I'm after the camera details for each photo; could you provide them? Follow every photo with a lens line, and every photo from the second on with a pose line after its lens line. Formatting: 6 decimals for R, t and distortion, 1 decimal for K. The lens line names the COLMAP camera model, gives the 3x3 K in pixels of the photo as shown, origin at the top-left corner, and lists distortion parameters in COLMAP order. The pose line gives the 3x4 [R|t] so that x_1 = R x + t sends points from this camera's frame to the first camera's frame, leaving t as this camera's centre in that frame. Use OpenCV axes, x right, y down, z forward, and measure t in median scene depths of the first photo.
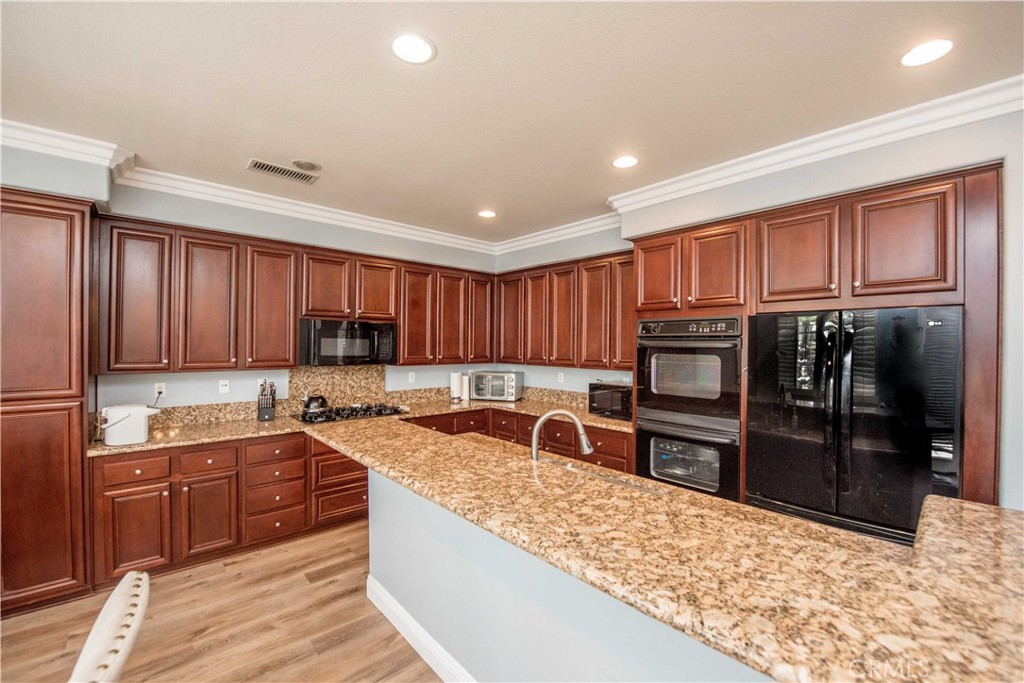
lens RADIAL K [[412.4, 0, 510.5], [0, 412.4, 343.9], [0, 0, 1]] dist [-0.023370, -0.000540]
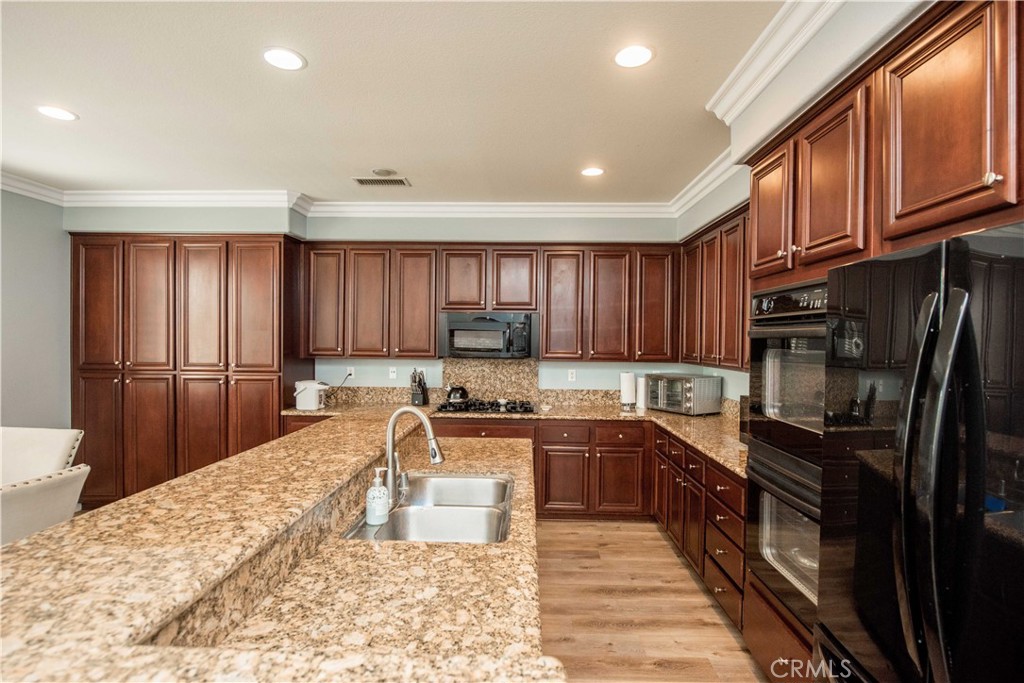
lens RADIAL K [[492.7, 0, 512.0], [0, 492.7, 341.5], [0, 0, 1]] dist [-0.003482, -0.000701]
pose [[0.723152, 0.003915, -0.690678, 0.629121], [-0.003901, 0.999991, 0.001583, 0.014080], [0.690678, 0.001549, 0.723161, 0.263623]]
